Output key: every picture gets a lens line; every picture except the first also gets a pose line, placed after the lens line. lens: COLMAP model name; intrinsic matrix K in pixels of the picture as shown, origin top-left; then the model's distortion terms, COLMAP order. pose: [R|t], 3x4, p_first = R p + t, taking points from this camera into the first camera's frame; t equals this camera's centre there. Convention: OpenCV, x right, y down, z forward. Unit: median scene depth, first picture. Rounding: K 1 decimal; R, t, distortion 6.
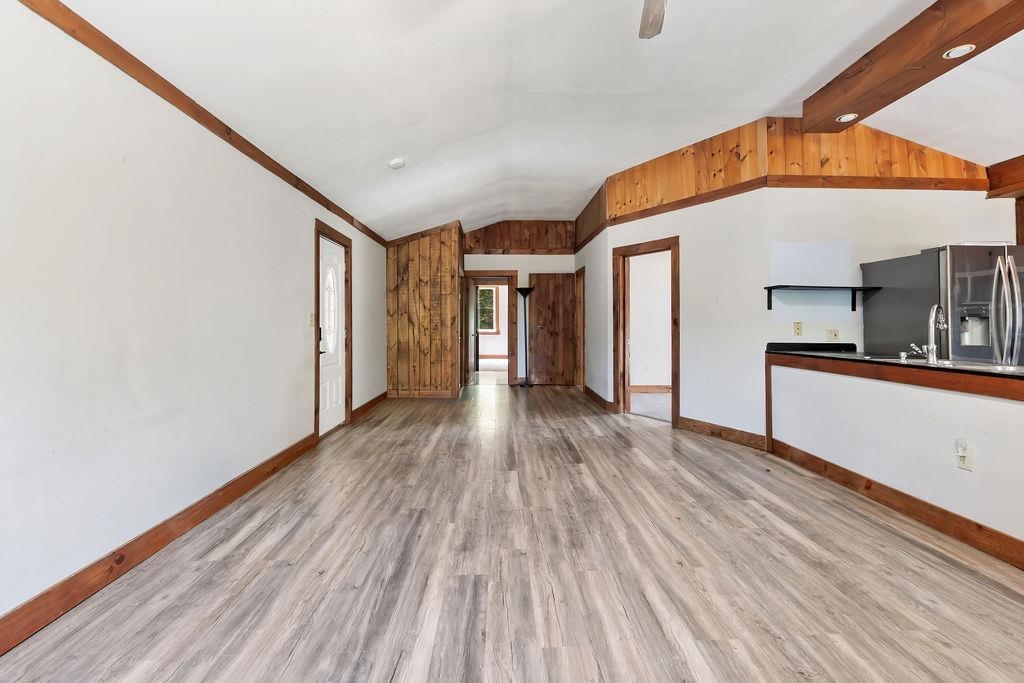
lens RADIAL K [[463.2, 0, 516.1], [0, 463.2, 317.6], [0, 0, 1]] dist [0.009113, -0.002907]
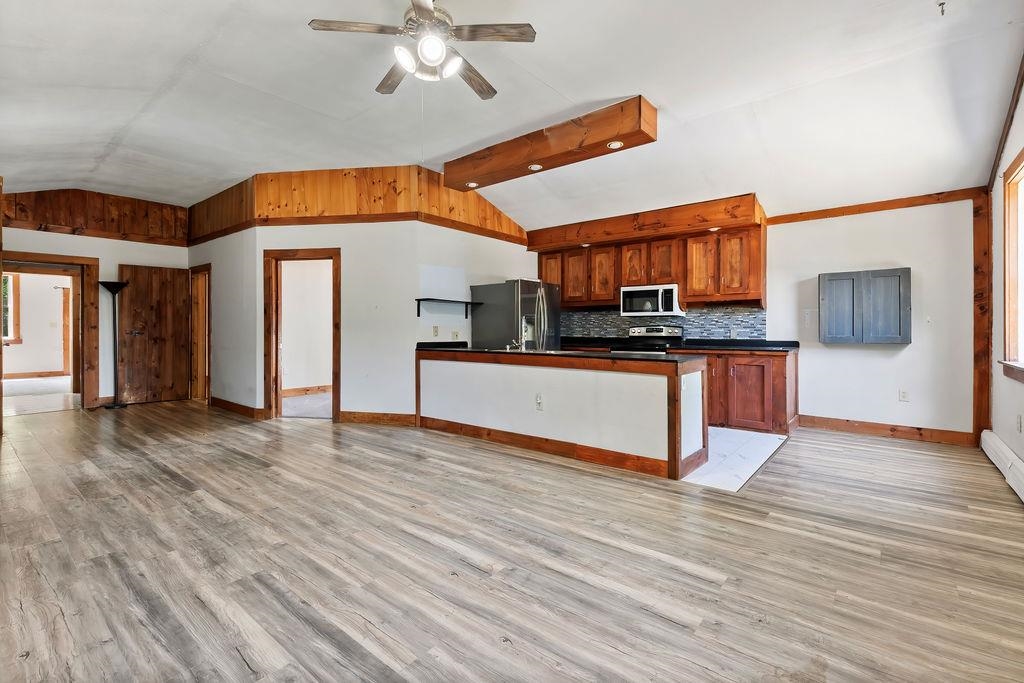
lens RADIAL K [[463.2, 0, 511.8], [0, 463.2, 334.1], [0, 0, 1]] dist [0.009113, -0.002907]
pose [[0.665171, -0.010921, 0.746611, -0.244417], [-0.008864, 0.999707, 0.022519, 0.000211], [-0.746638, -0.021597, 0.664880, -0.047948]]
